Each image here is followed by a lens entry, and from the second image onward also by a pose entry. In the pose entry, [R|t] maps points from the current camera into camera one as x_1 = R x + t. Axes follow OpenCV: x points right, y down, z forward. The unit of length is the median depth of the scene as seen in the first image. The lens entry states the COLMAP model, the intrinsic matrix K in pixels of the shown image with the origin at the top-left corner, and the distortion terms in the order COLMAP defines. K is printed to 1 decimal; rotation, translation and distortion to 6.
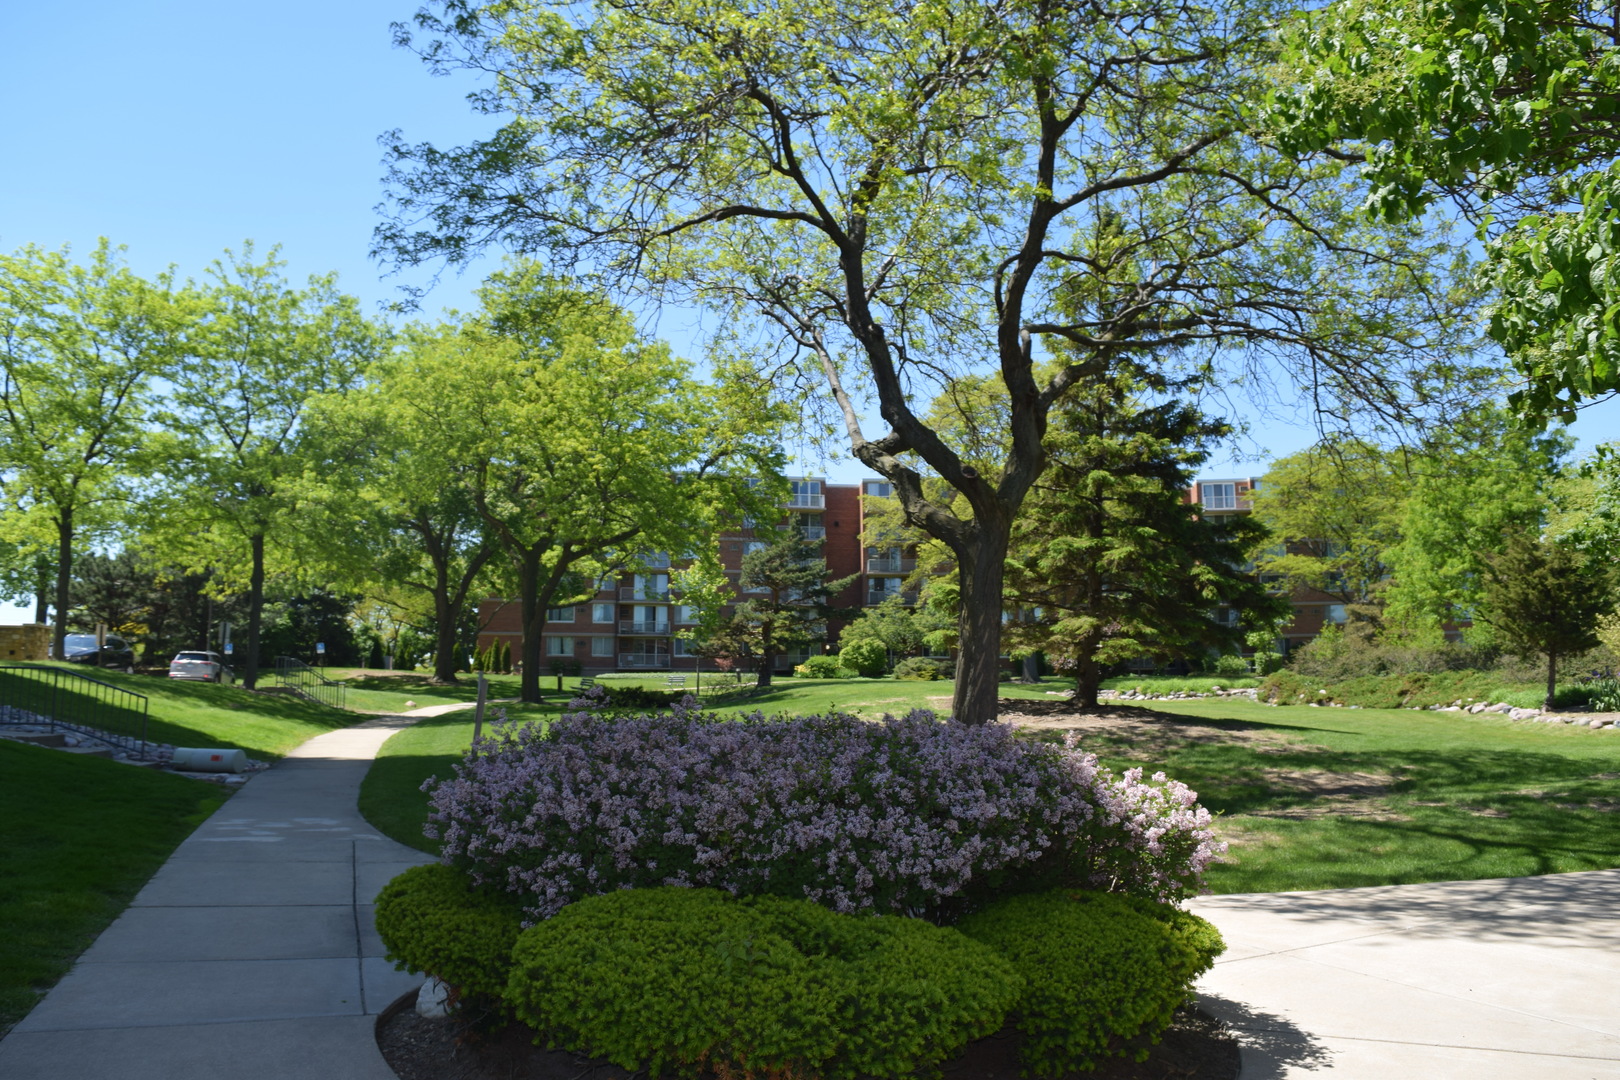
lens RADIAL K [[1286.8, 0, 808.5], [0, 1286.8, 529.2], [0, 0, 1]] dist [-0.082917, 0.010544]
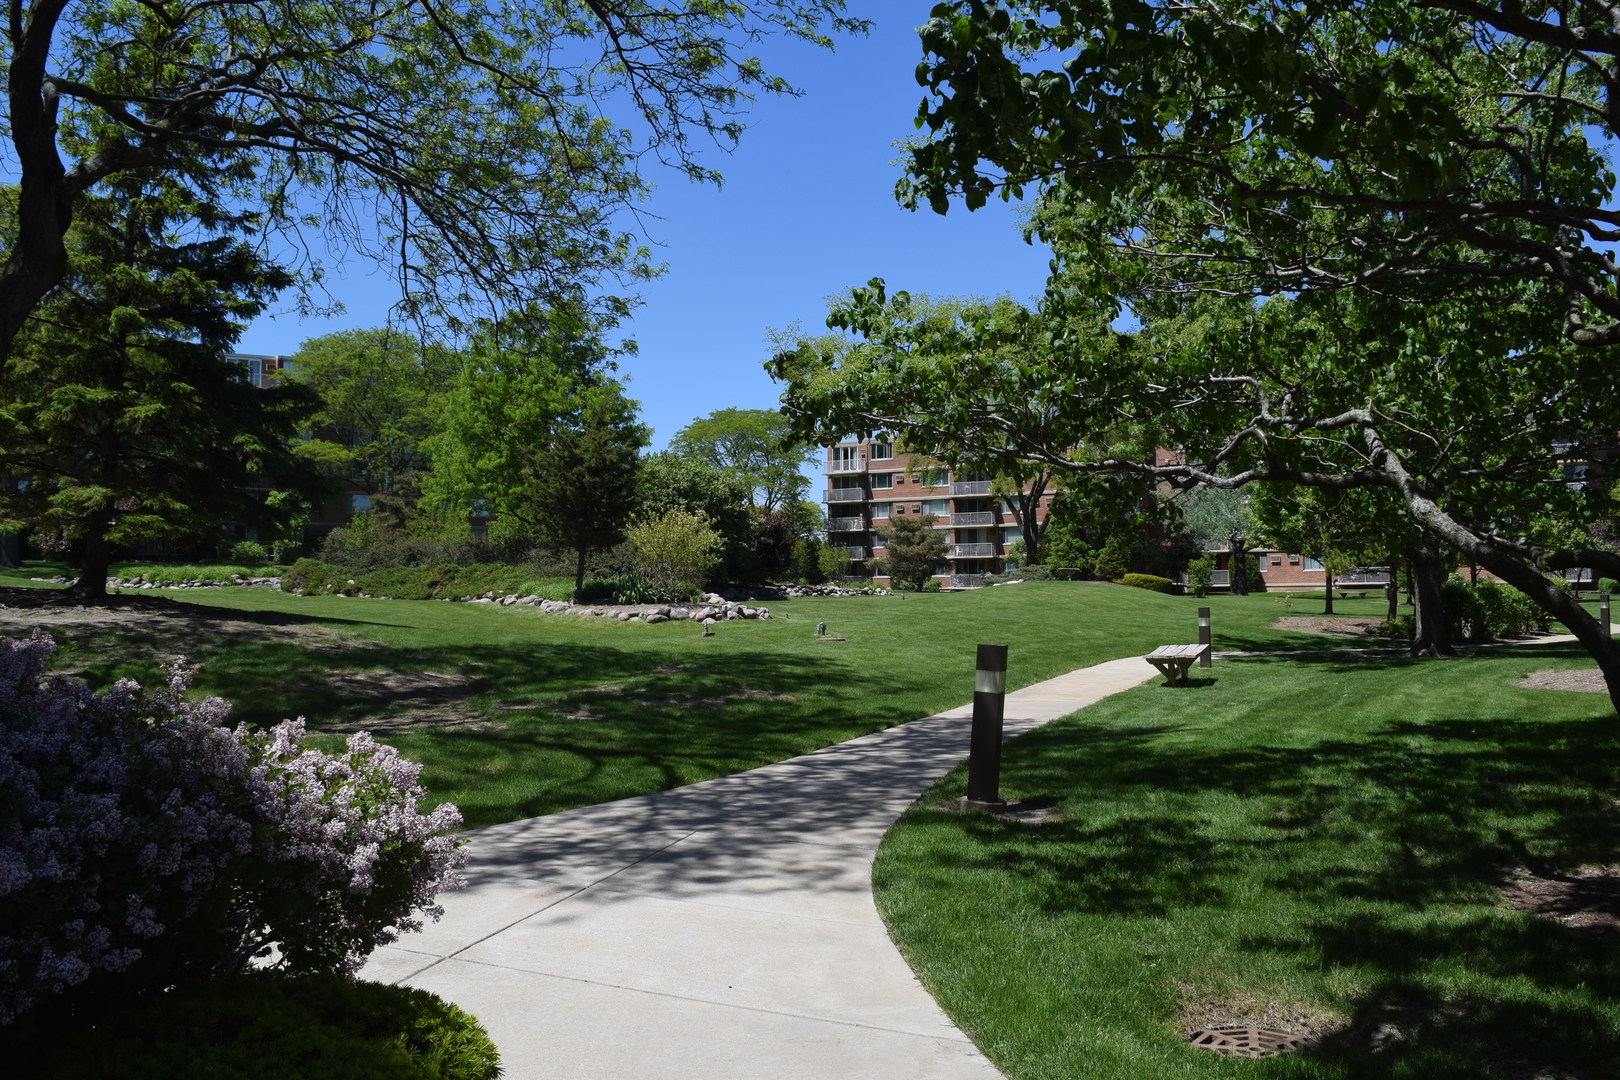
lens RADIAL K [[1286.8, 0, 808.5], [0, 1286.8, 529.2], [0, 0, 1]] dist [-0.082917, 0.010544]
pose [[0.735846, 0.030208, 0.676475, 0.012062], [-0.088365, 0.994746, 0.051700, 0.014275], [-0.671358, -0.097820, 0.734649, 0.110768]]
